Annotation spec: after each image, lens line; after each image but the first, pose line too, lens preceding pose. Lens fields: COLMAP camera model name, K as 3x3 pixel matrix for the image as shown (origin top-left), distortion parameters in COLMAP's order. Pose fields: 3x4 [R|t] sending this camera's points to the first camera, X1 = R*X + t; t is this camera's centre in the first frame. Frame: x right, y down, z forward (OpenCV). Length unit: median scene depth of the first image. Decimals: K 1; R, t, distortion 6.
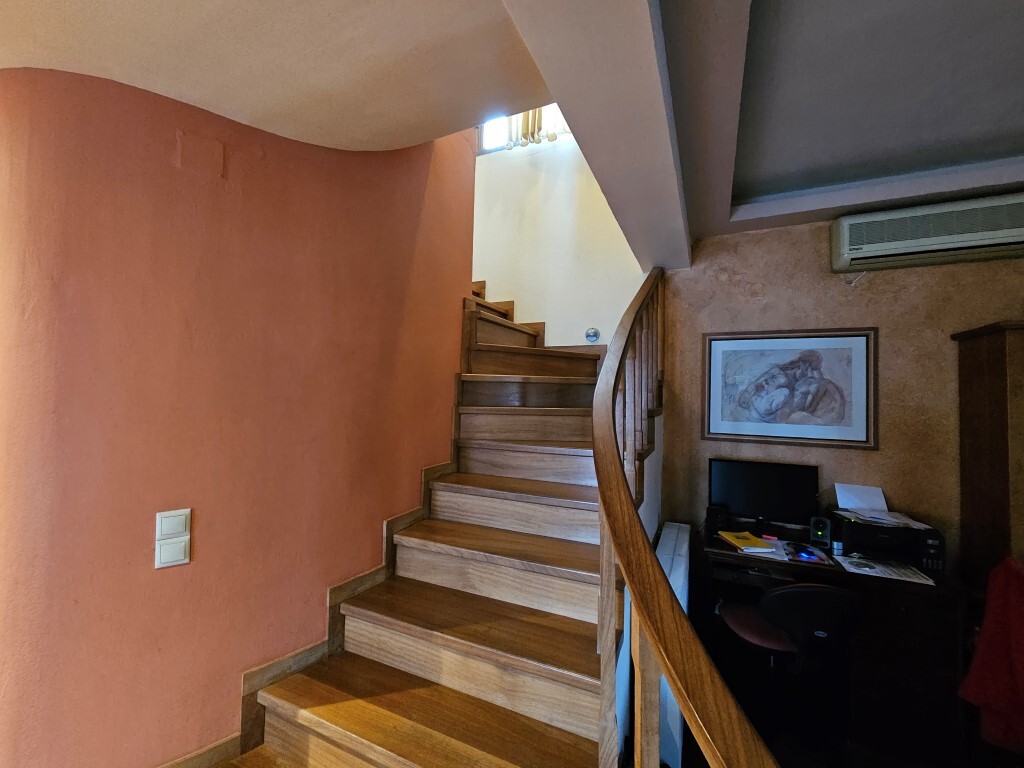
lens RADIAL K [[424.6, 0, 506.6], [0, 424.6, 383.5], [0, 0, 1]] dist [0.008563, -0.000192]
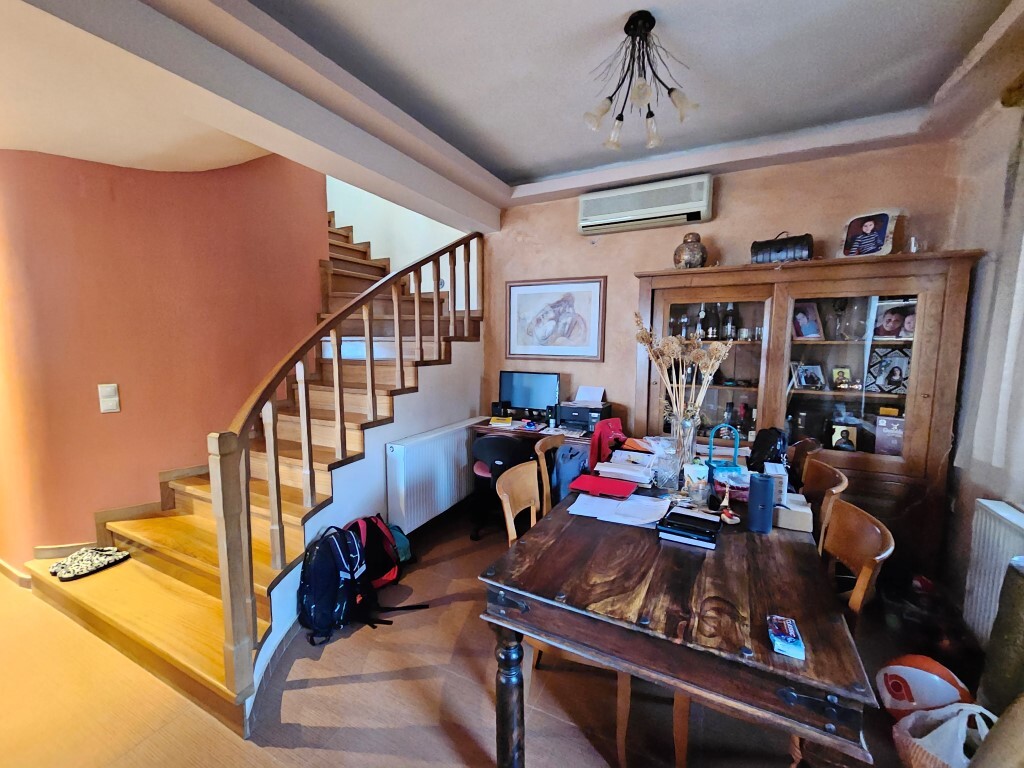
lens RADIAL K [[424.6, 0, 506.6], [0, 424.6, 383.5], [0, 0, 1]] dist [0.008563, -0.000192]
pose [[0.998941, -0.009597, -0.044997, 0.562490], [0.015185, 0.991973, 0.125537, 0.038876], [0.043431, -0.126088, 0.991068, -0.426606]]
